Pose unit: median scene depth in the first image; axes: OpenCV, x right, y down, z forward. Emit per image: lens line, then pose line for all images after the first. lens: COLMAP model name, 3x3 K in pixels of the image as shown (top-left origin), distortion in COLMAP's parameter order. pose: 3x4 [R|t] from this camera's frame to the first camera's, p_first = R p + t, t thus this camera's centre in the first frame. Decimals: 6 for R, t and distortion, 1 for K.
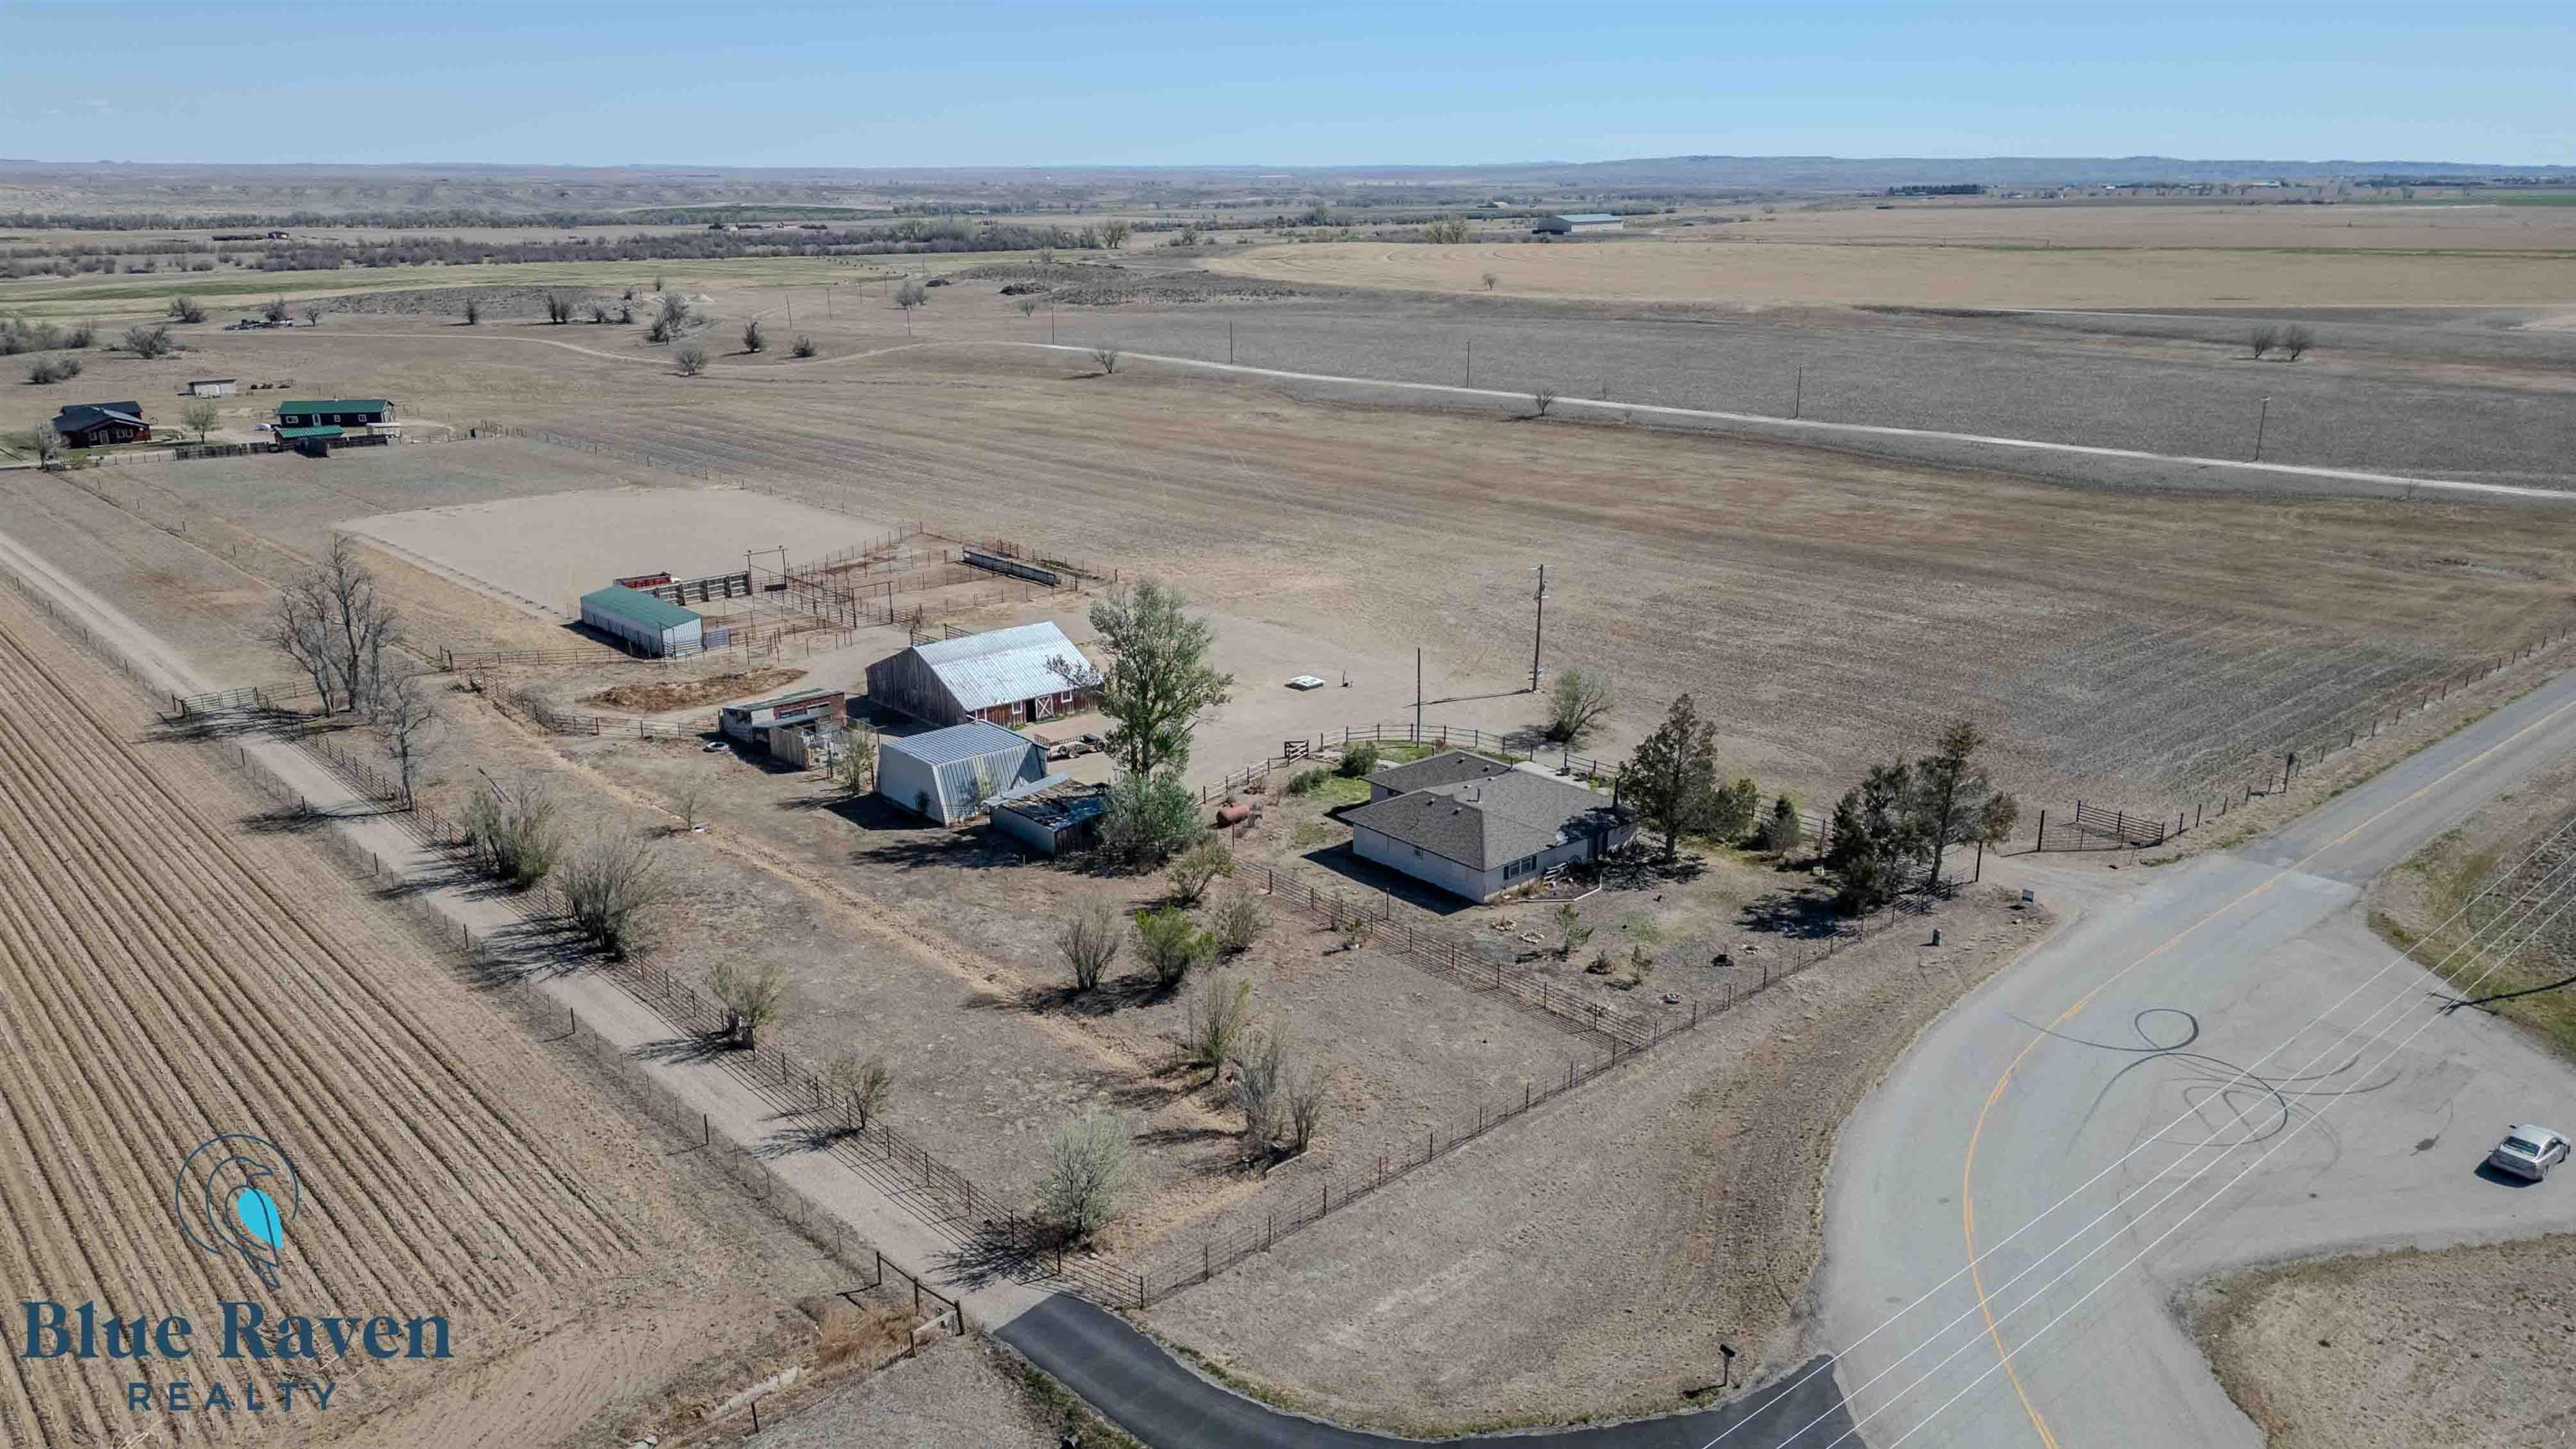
lens RADIAL K [[1777.0, 0, 1293.6], [0, 1777.0, 733.3], [0, 0, 1]] dist [0.085058, -0.097957]
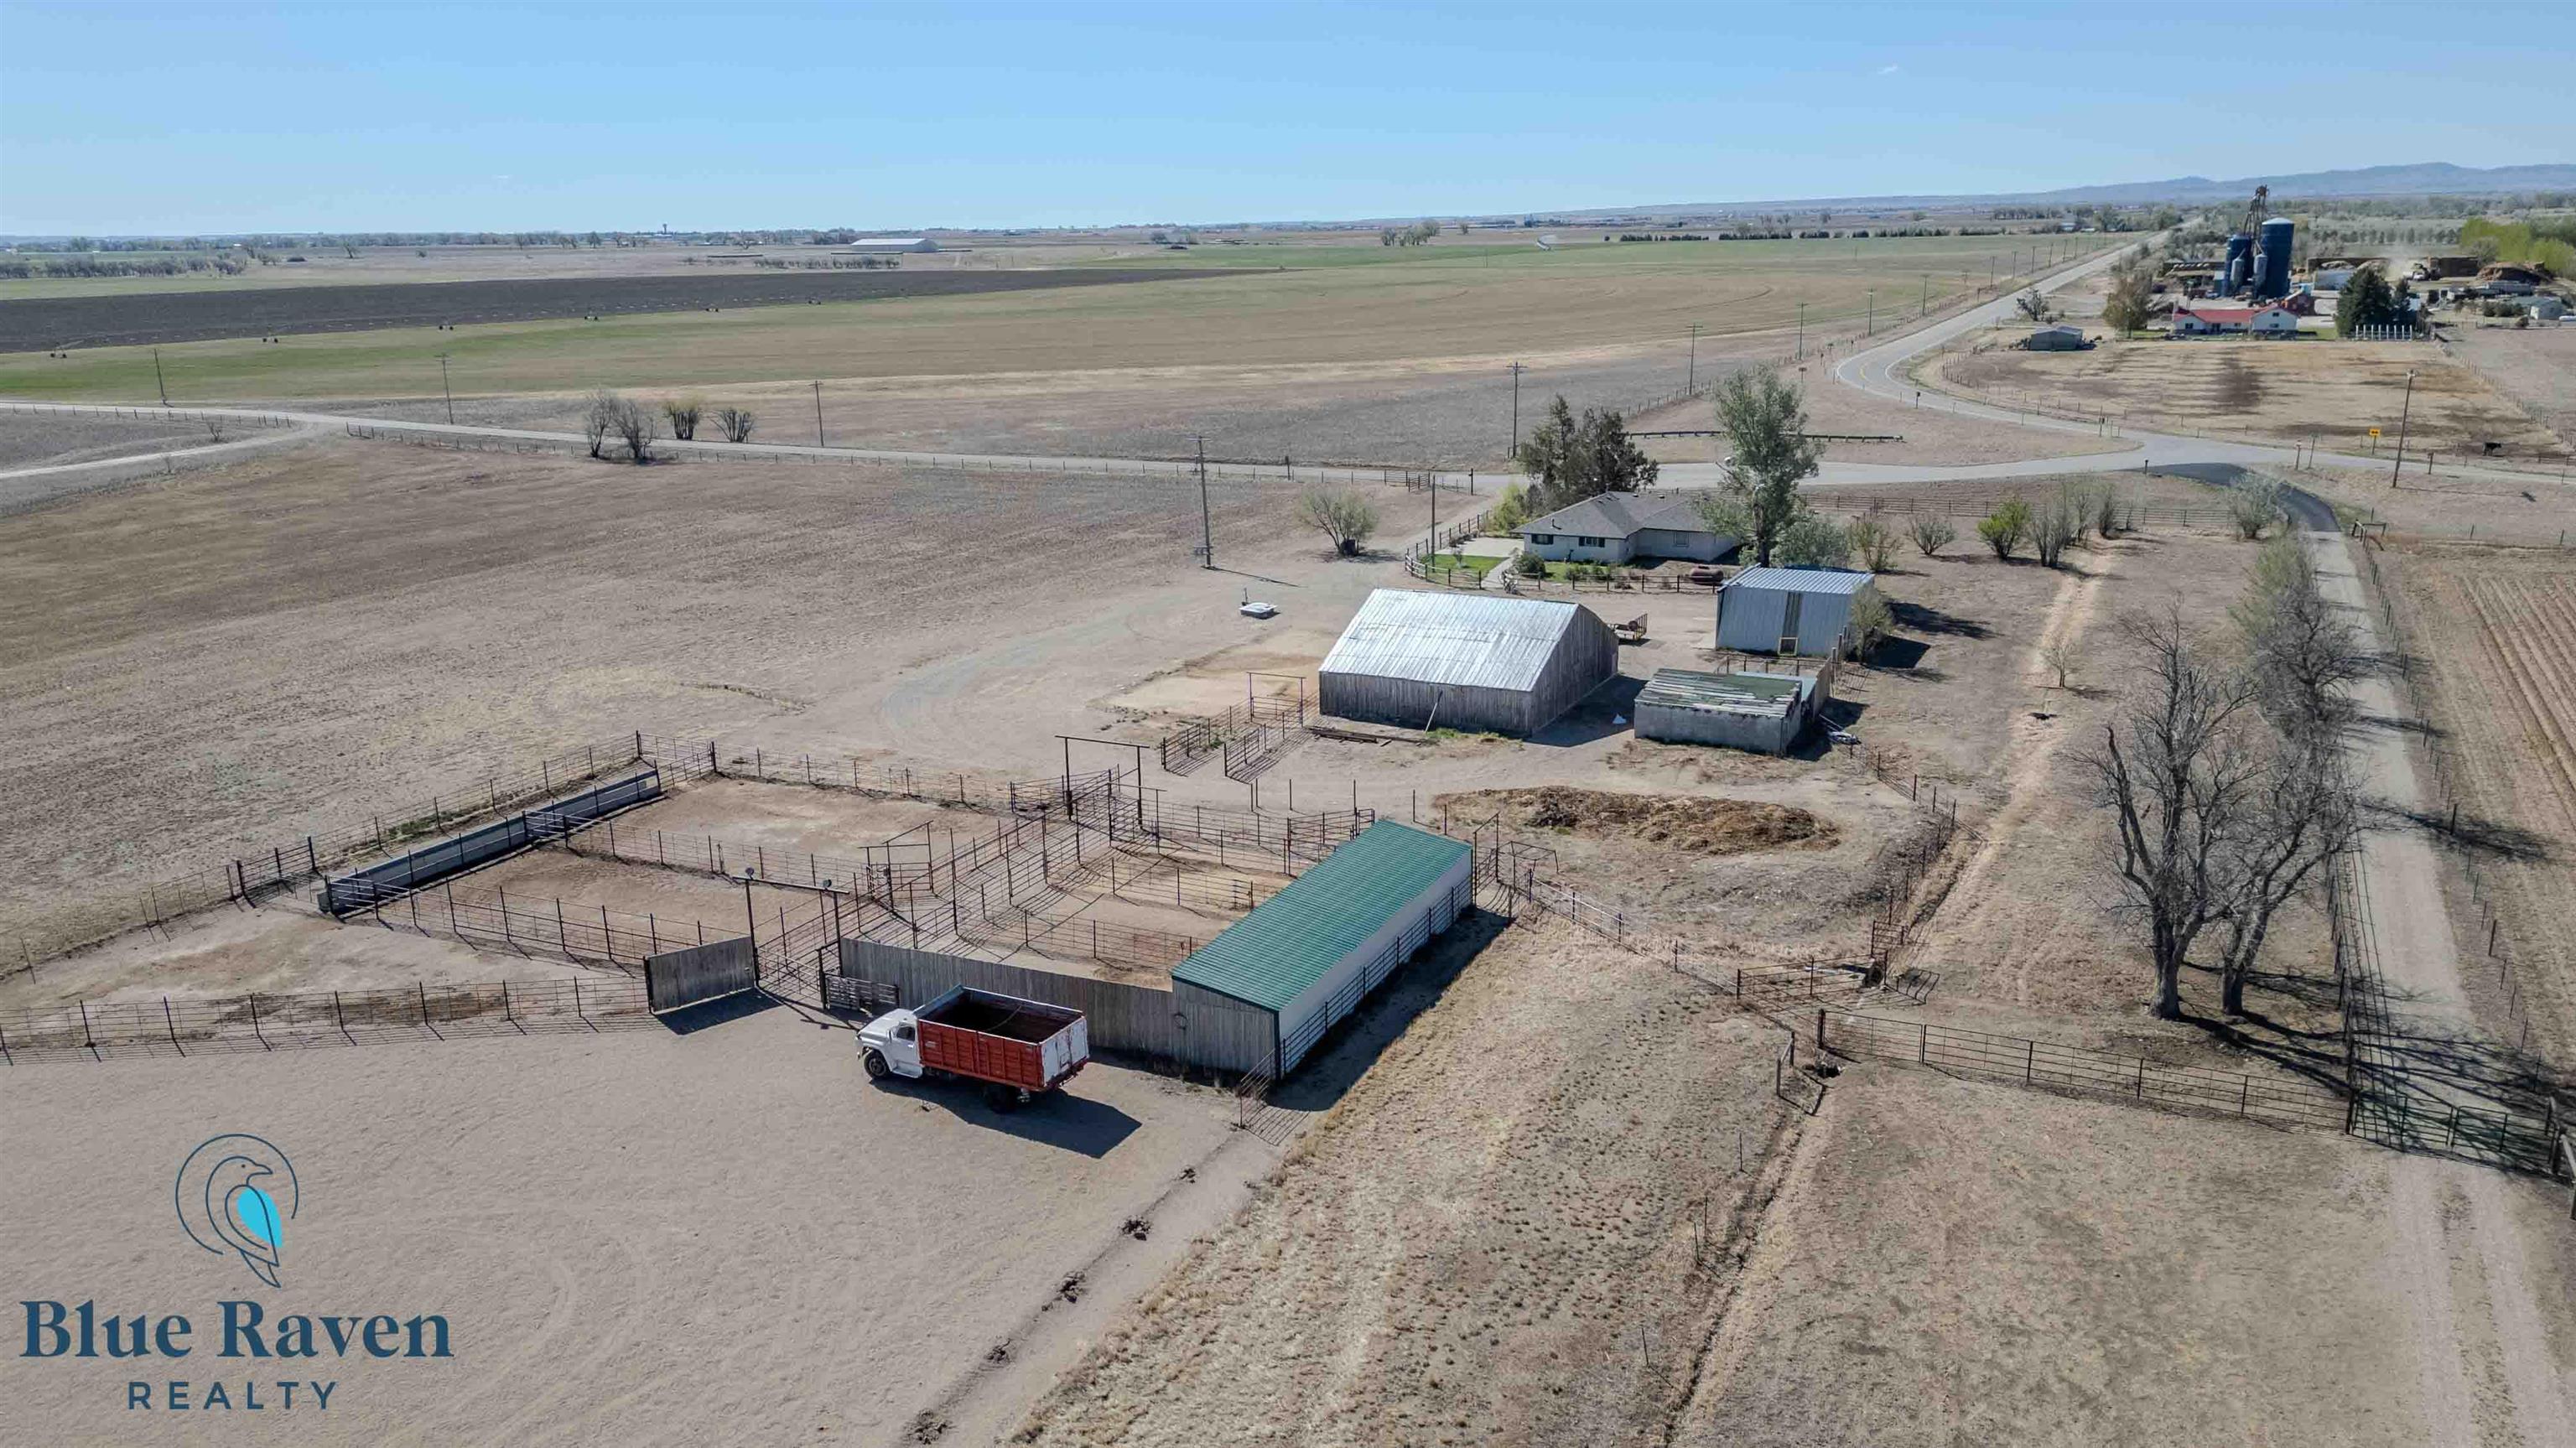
lens RADIAL K [[1776.9, 0, 1293.6], [0, 1776.9, 732.8], [0, 0, 1]] dist [0.085058, -0.097957]
pose [[-0.345411, -0.250962, 0.904273, -0.984566], [0.289230, 0.888206, 0.356982, -0.343745], [-0.892770, 0.384848, -0.234210, 1.511759]]
